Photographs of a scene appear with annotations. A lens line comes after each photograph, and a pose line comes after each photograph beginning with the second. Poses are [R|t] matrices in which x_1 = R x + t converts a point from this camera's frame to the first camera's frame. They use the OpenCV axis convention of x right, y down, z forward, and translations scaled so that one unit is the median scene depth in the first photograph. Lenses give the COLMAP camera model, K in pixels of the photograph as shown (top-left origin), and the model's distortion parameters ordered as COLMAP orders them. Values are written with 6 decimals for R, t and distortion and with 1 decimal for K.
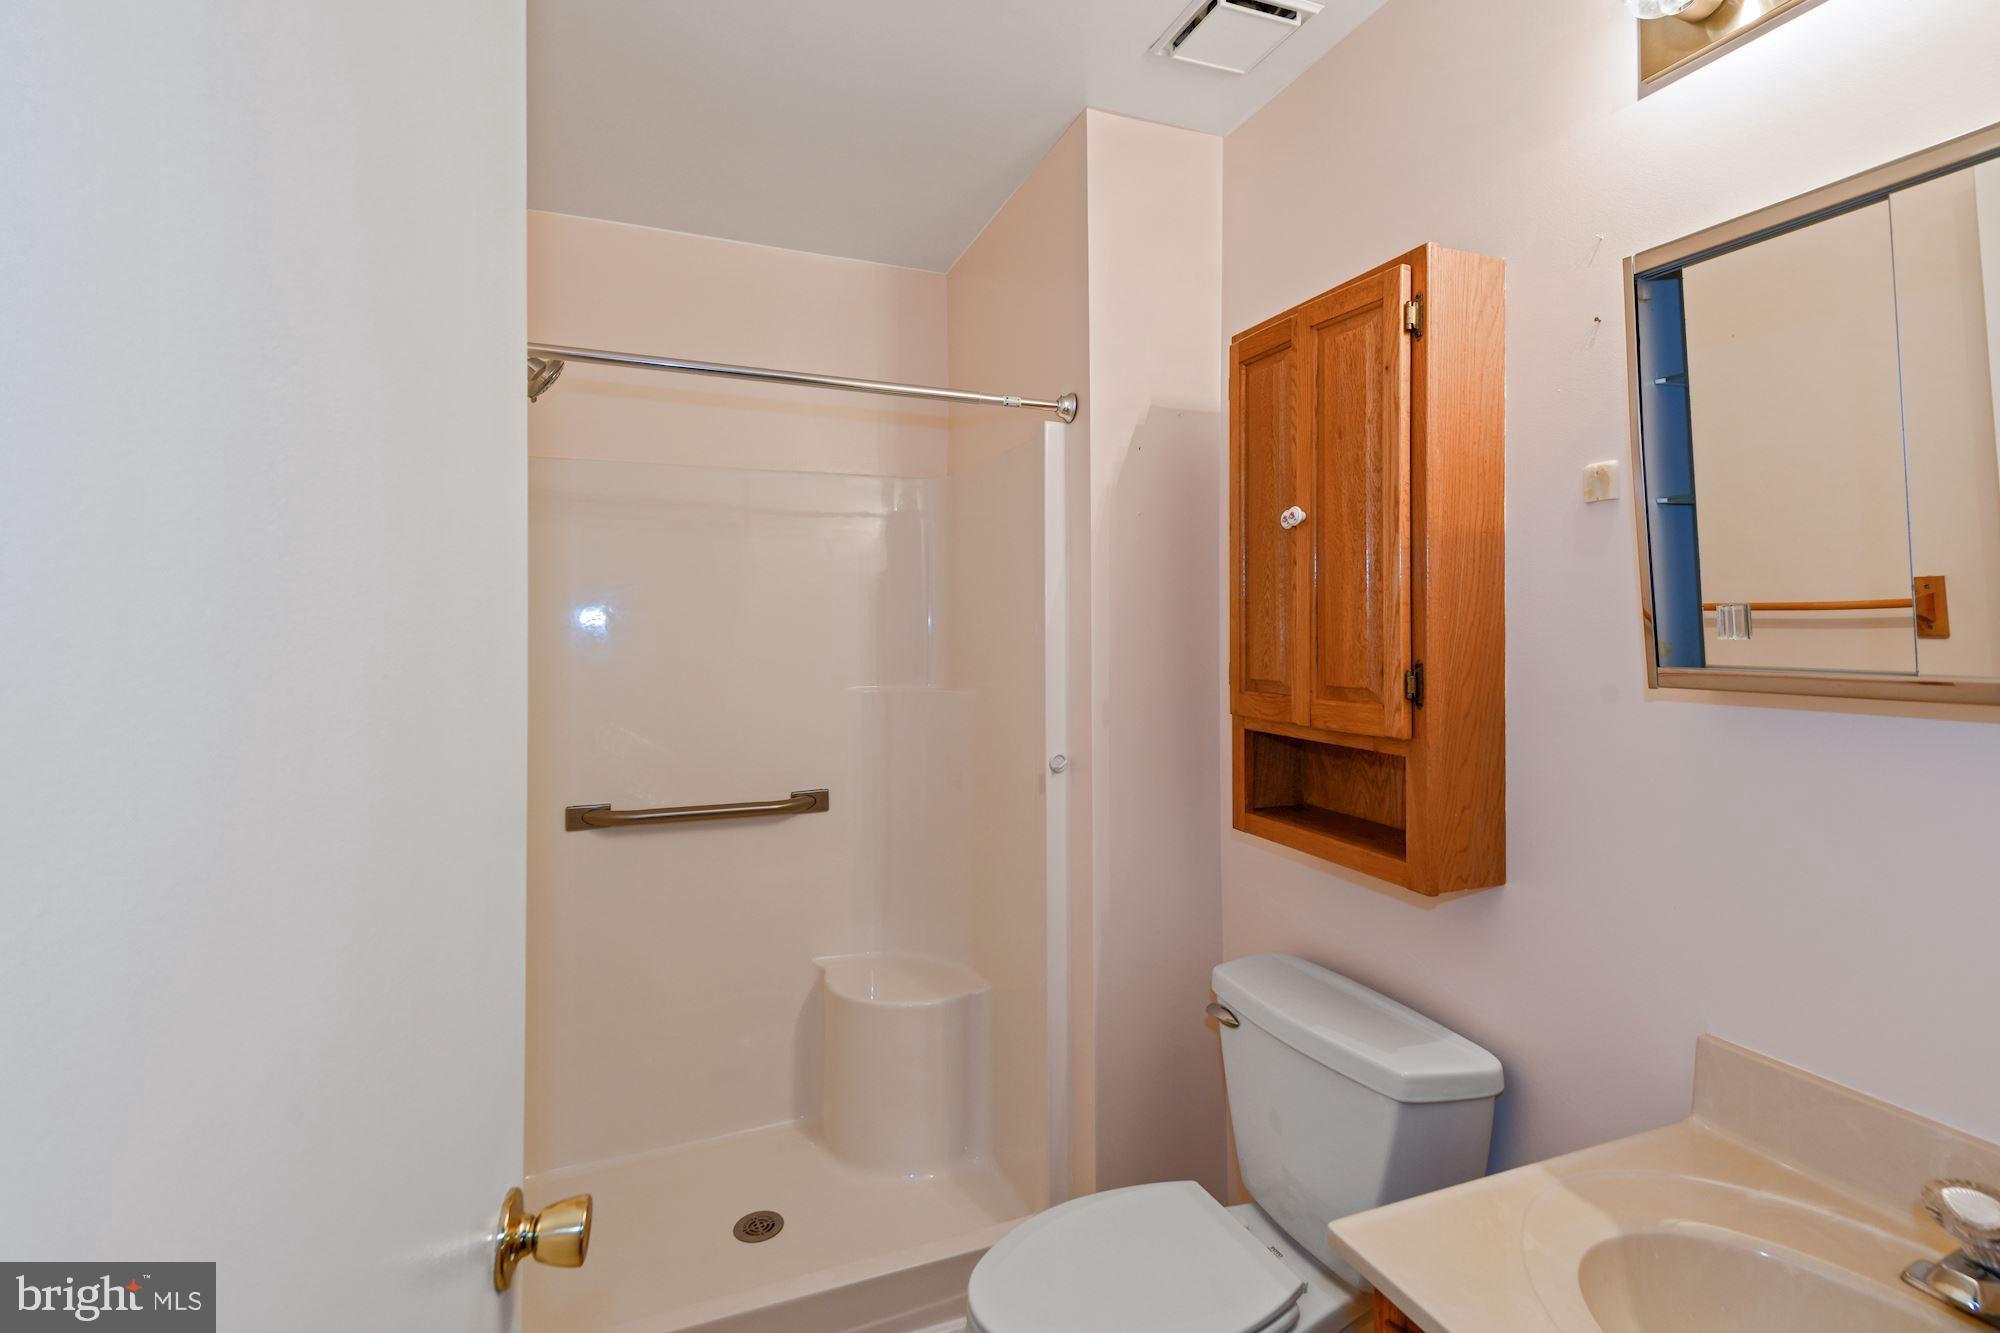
lens RADIAL K [[932.1, 0, 1010.3], [0, 932.1, 645.6], [0, 0, 1]] dist [0.038178, -0.025615]
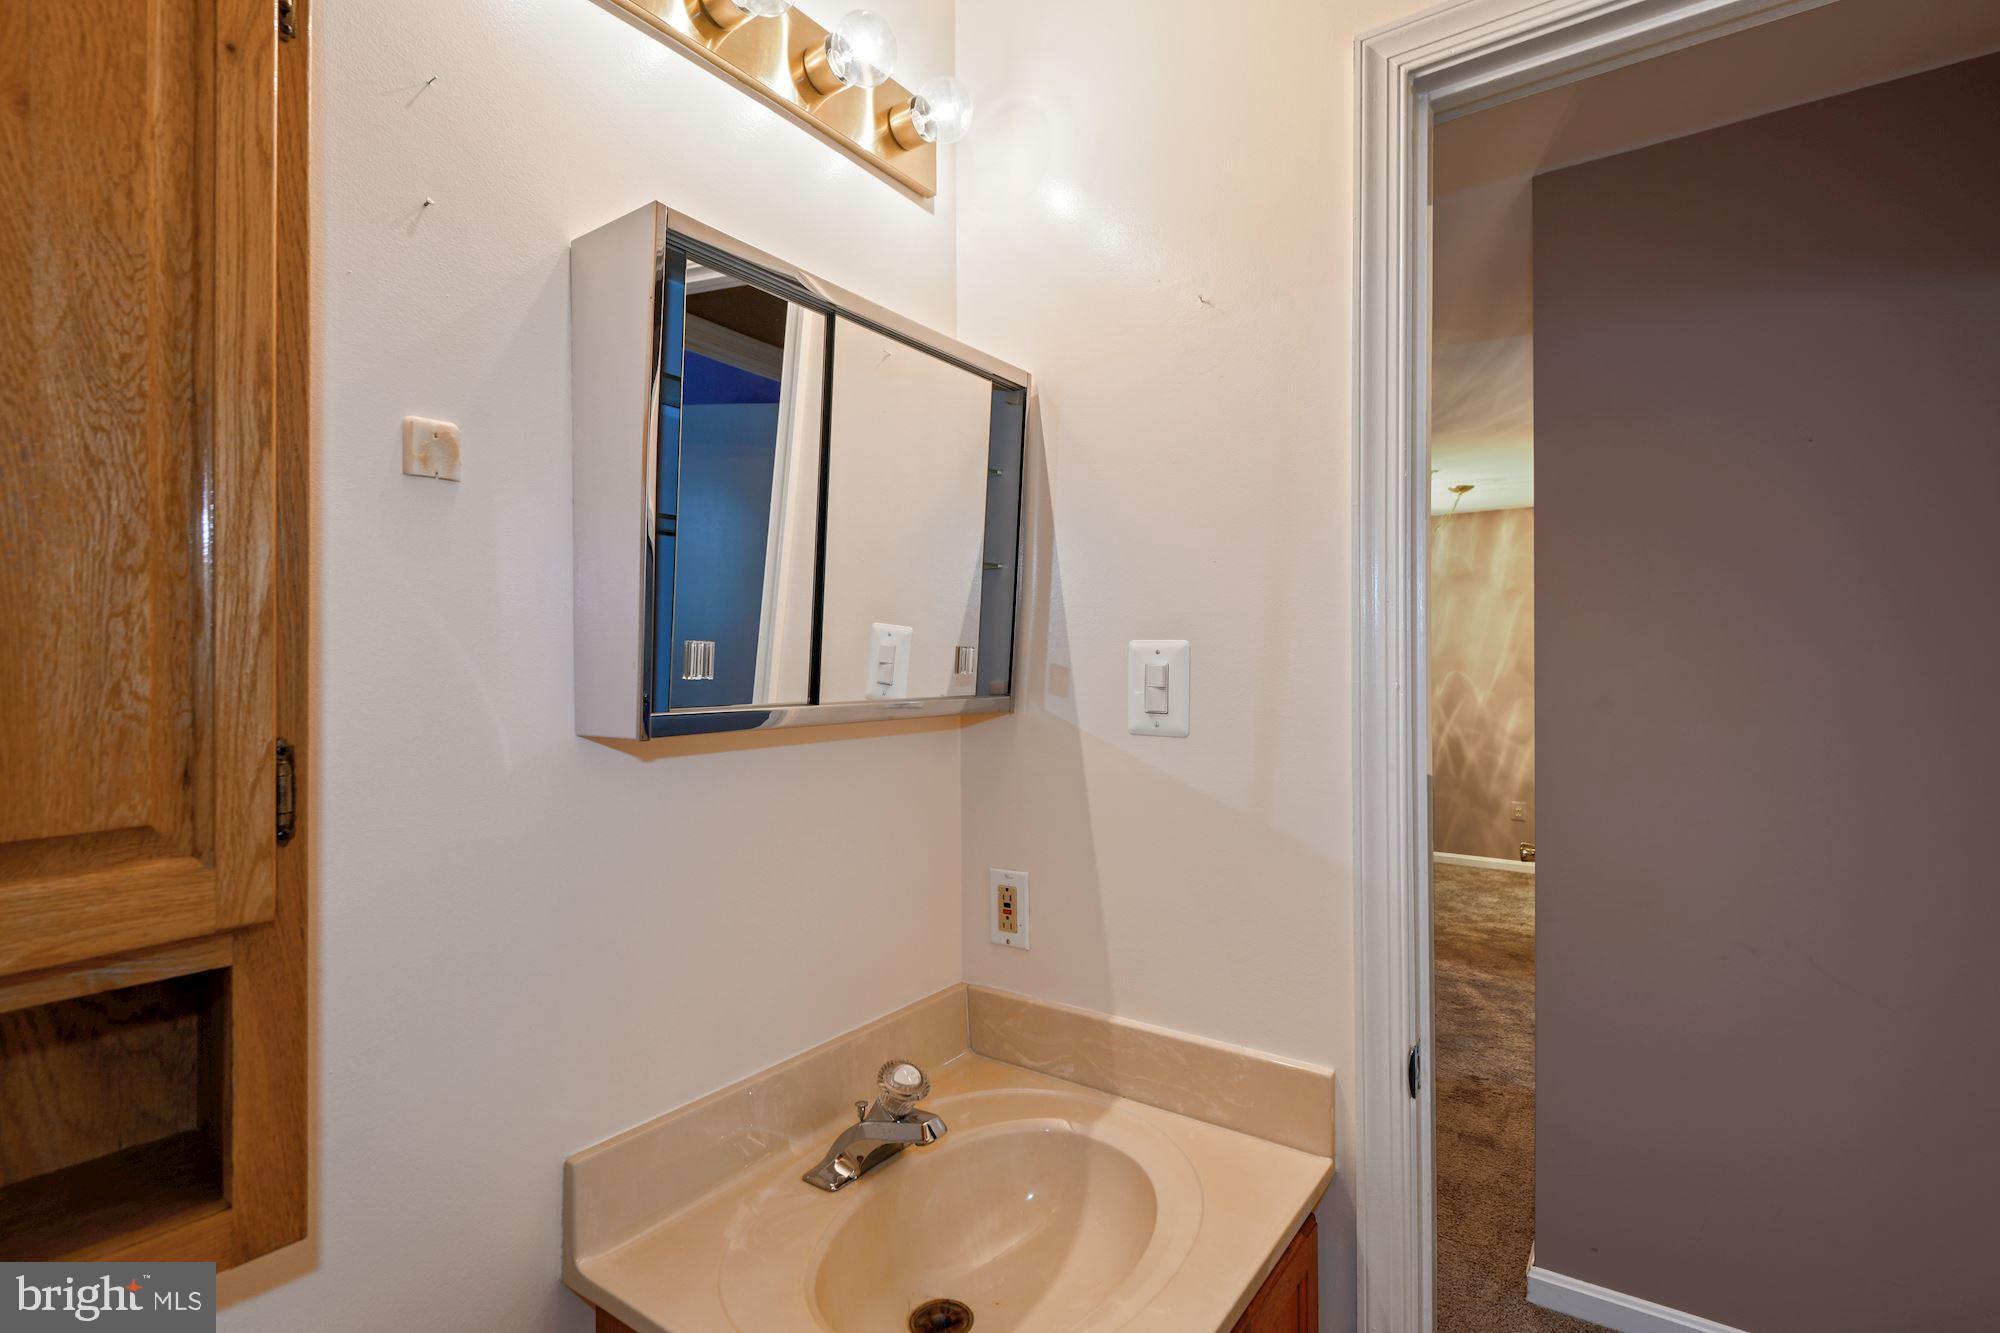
lens RADIAL K [[948.3, 0, 1000.2], [0, 948.3, 668.5], [0, 0, 1]] dist [0.002654, 0.001457]
pose [[-0.536396, -0.003276, 0.843960, -0.137811], [0.016421, 0.999763, 0.014318, -0.018558], [-0.843807, 0.021539, -0.536215, 0.913367]]
